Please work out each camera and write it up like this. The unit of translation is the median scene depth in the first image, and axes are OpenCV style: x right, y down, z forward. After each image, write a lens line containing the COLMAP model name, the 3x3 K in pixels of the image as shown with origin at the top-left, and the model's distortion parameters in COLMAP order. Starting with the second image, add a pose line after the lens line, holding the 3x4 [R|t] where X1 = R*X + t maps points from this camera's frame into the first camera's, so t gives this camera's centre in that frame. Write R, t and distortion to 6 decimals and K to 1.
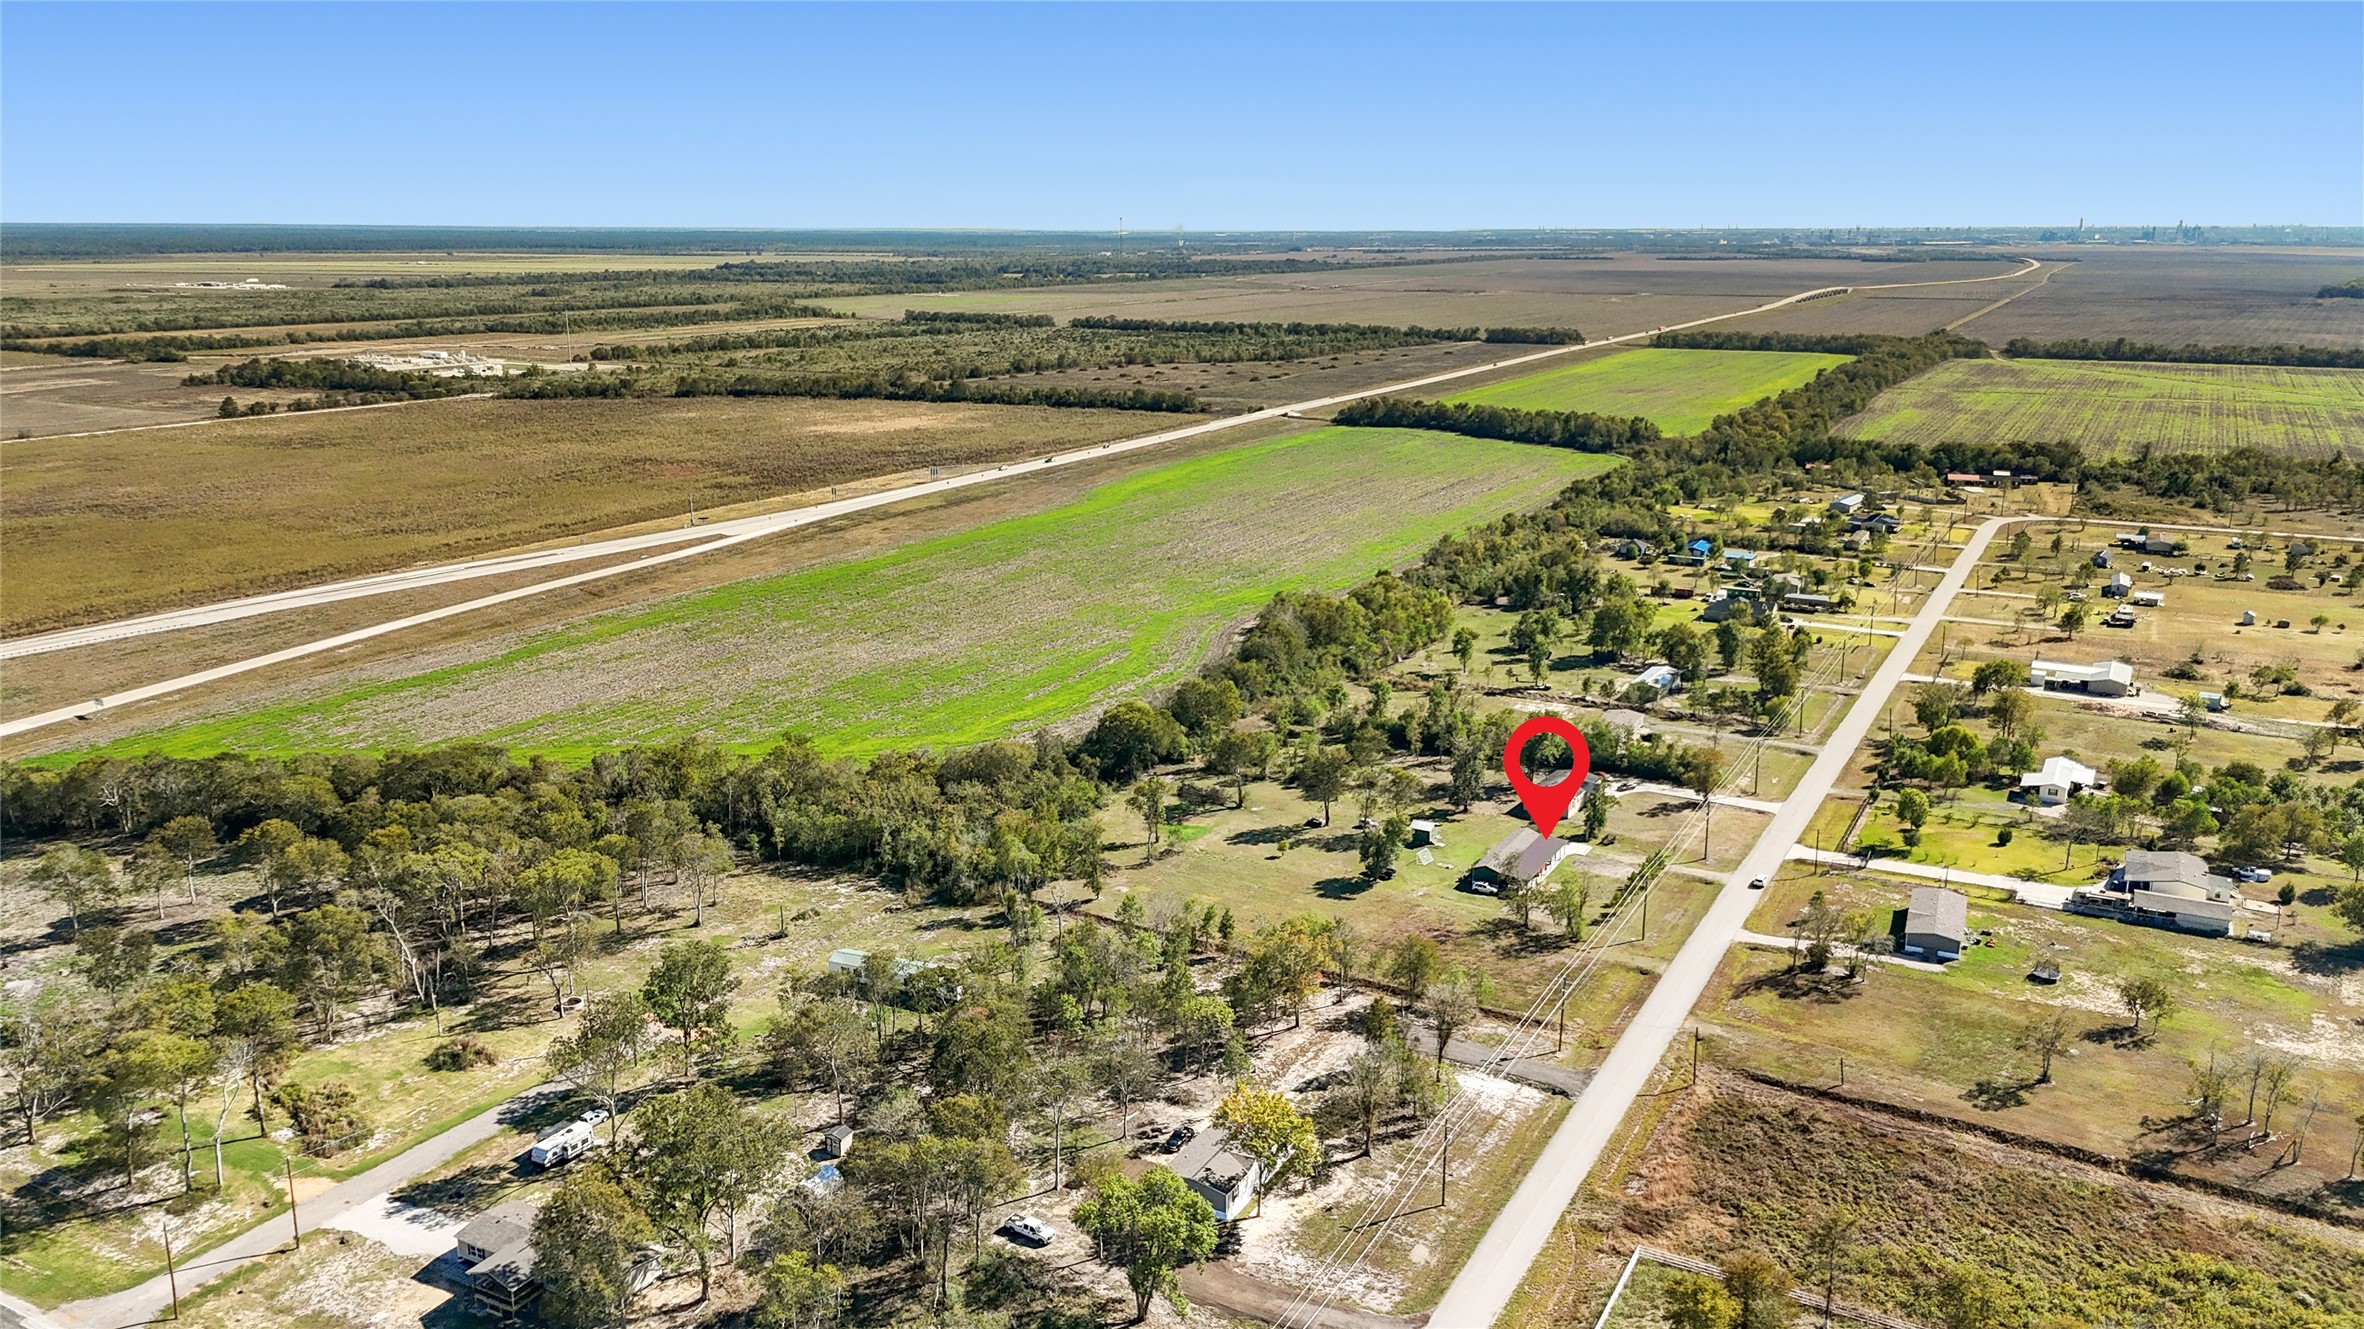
lens RADIAL K [[1727.3, 0, 1186.2], [0, 1727.3, 662.7], [0, 0, 1]] dist [0.096204, -0.102728]
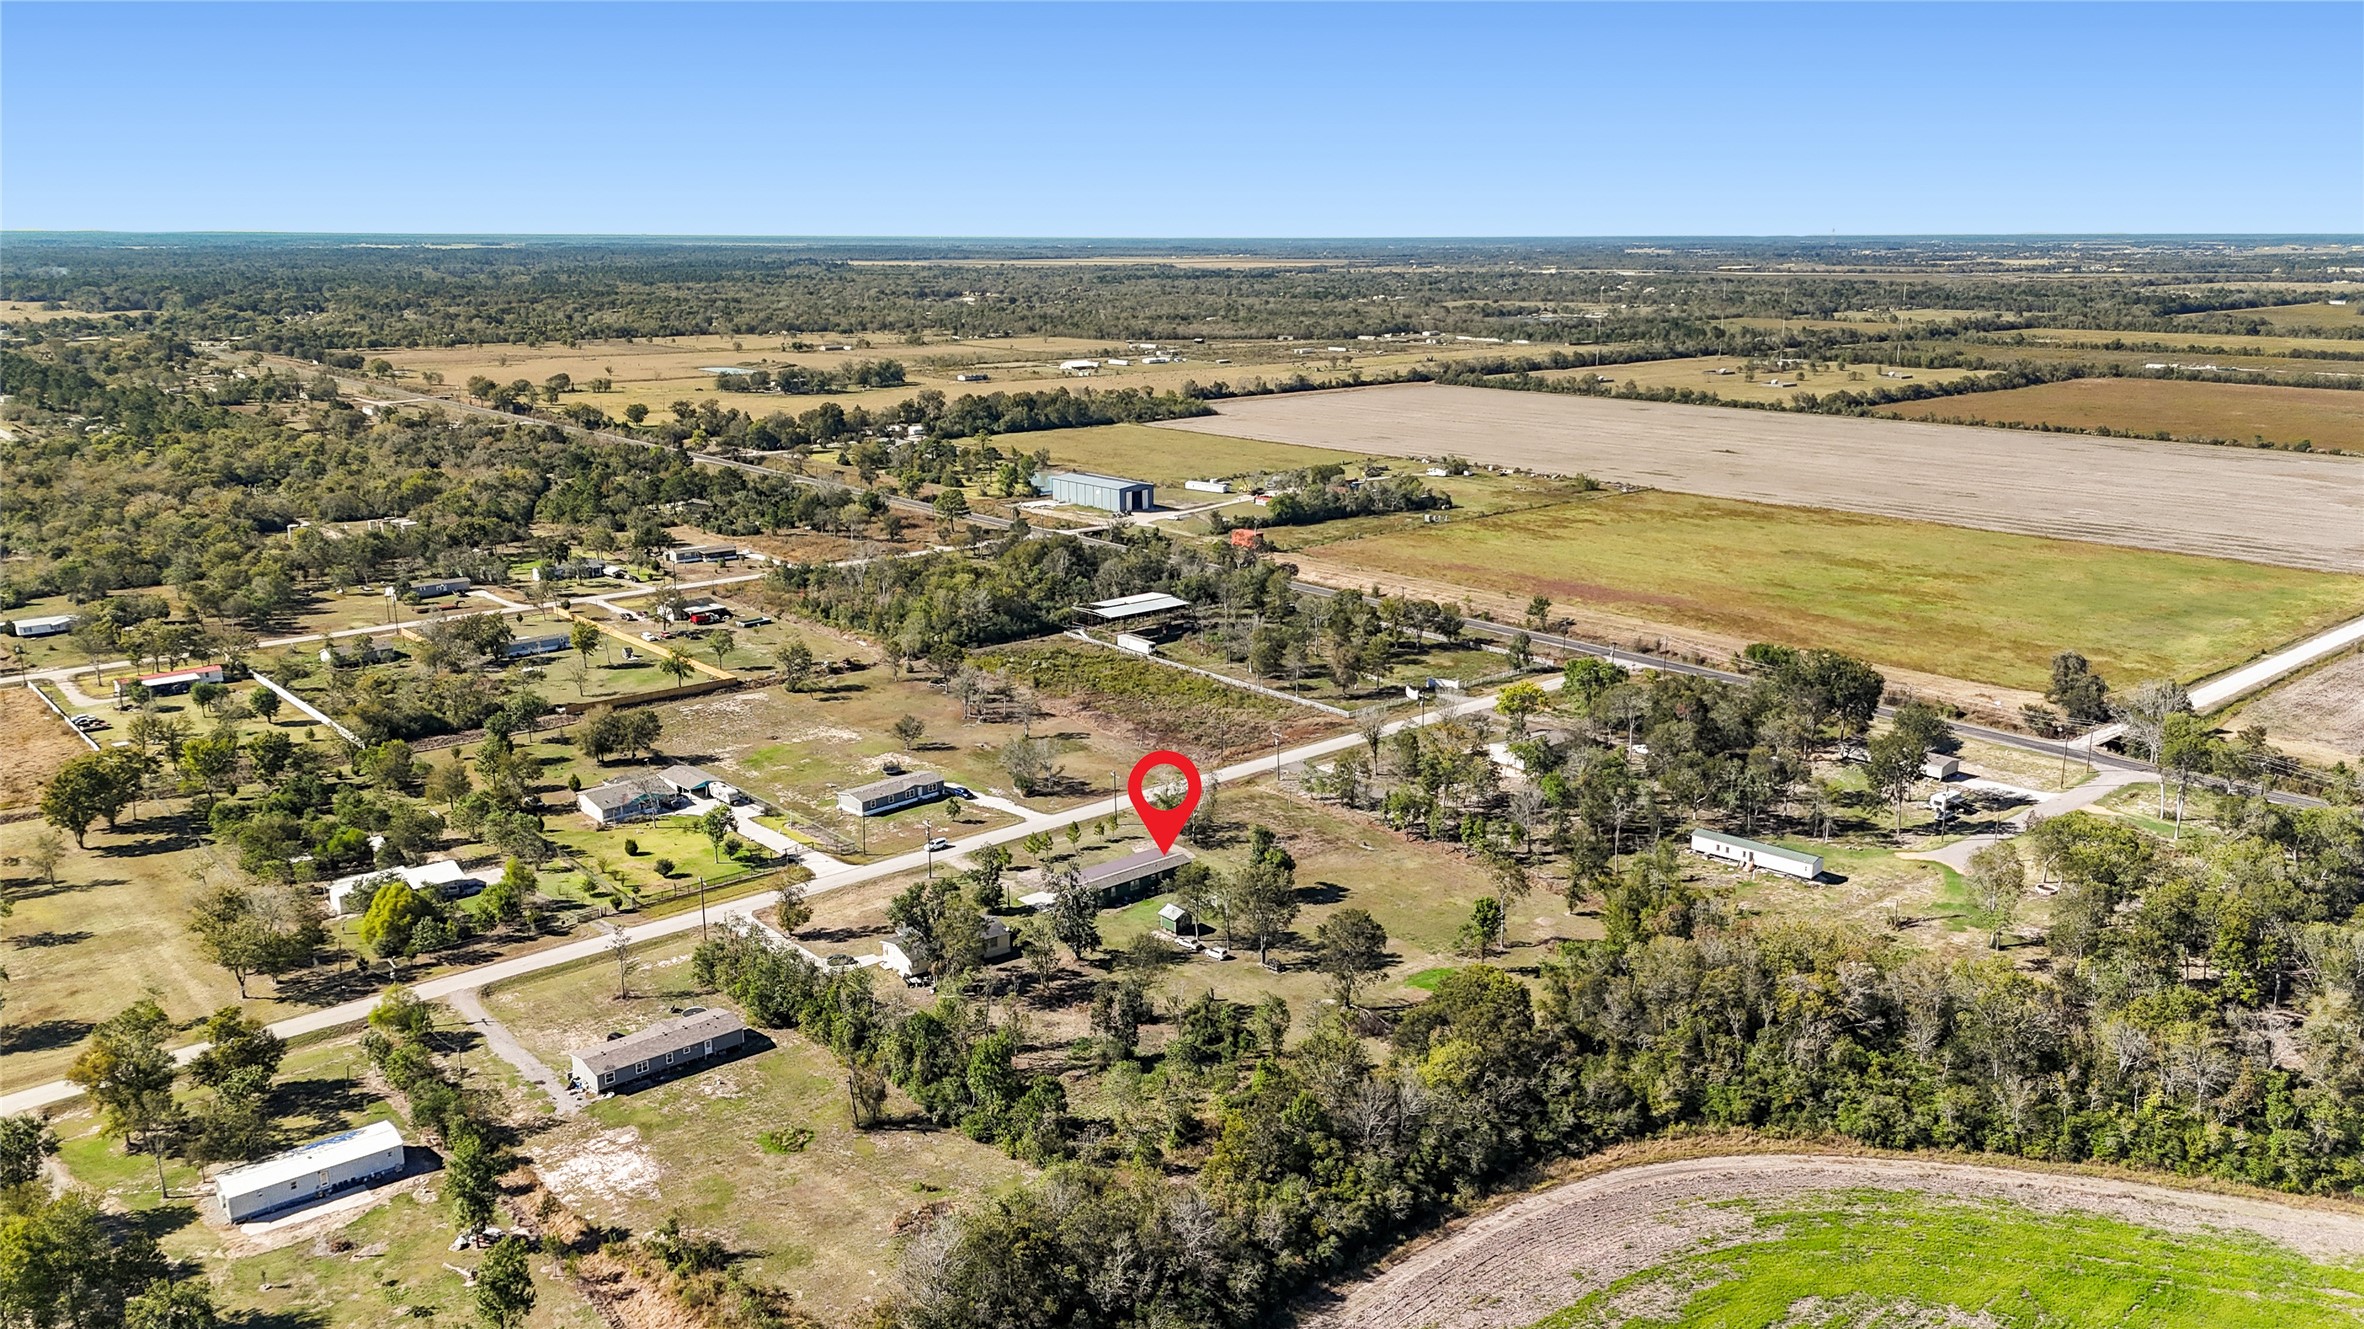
lens RADIAL K [[1727.3, 0, 1186.2], [0, 1727.3, 662.7], [0, 0, 1]] dist [0.096204, -0.102728]
pose [[-0.940428, -0.084595, 0.329302, -0.136850], [0.082141, 0.883330, 0.461499, -0.400113], [-0.329923, 0.461056, -0.823759, 1.571975]]
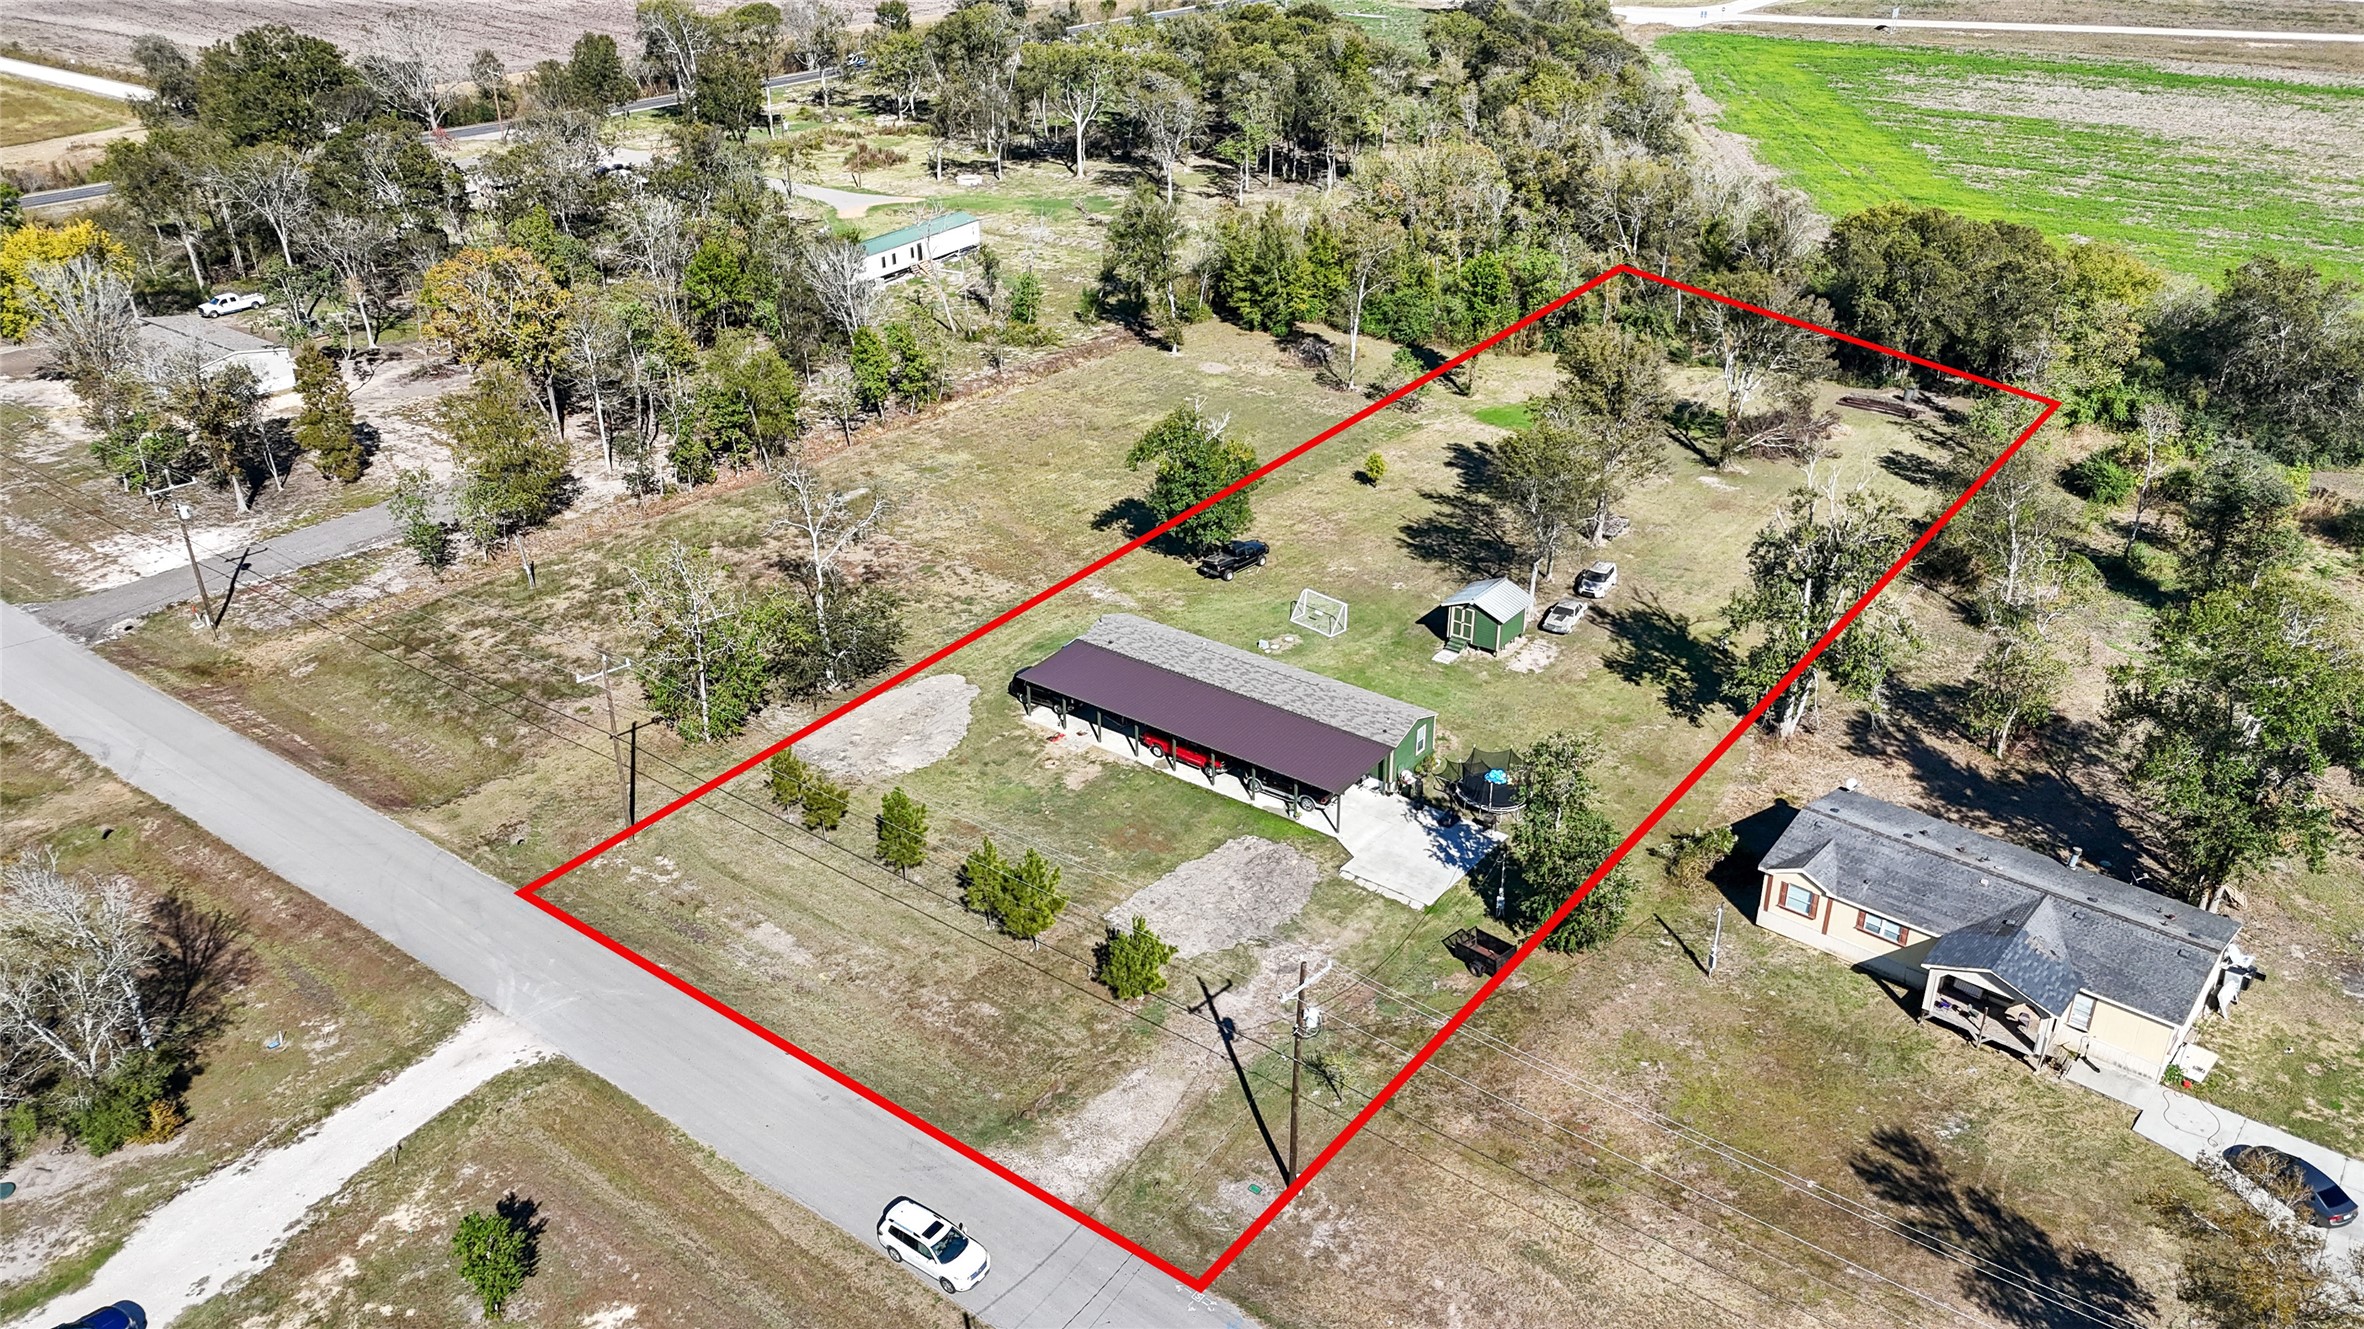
lens RADIAL K [[1727.3, 0, 1186.2], [0, 1727.3, 662.7], [0, 0, 1]] dist [0.096204, -0.102728]
pose [[-0.146227, 0.449167, -0.881400, 0.427675], [-0.235456, 0.849569, 0.472008, -0.040021], [0.960821, 0.276552, -0.018471, 0.900291]]
